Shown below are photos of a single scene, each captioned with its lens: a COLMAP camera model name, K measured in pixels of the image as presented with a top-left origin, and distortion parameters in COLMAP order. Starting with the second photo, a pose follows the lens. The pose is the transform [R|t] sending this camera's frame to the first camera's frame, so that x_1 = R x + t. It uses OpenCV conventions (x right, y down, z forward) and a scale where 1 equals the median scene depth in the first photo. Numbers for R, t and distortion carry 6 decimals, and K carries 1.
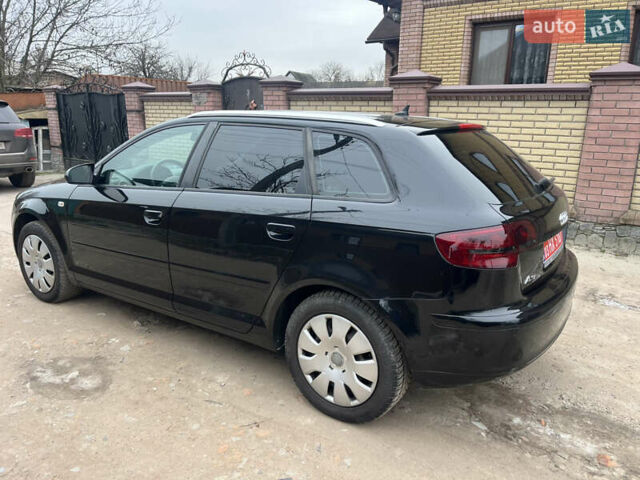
lens RADIAL K [[501.3, 0, 319.3], [0, 501.3, 240.8], [0, 0, 1]] dist [-0.007241, -0.004099]
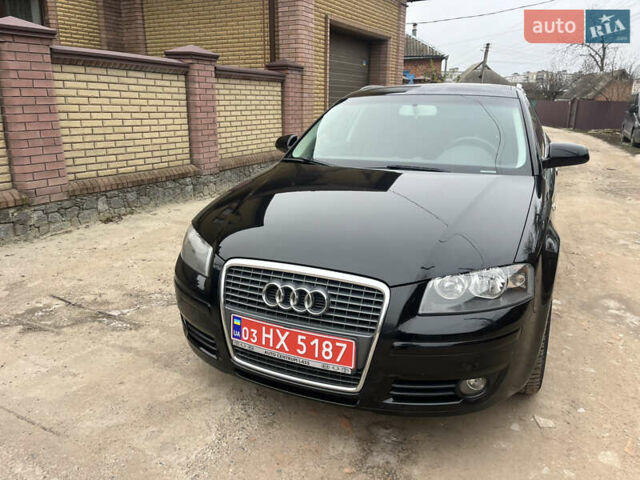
lens RADIAL K [[501.3, 0, 319.2], [0, 501.3, 237.9], [0, 0, 1]] dist [-0.007241, -0.004099]
pose [[-0.252188, -0.299486, 0.920168, -0.685545], [0.174893, 0.921137, 0.347734, -0.252869], [-0.951742, 0.248626, -0.179922, 0.902038]]
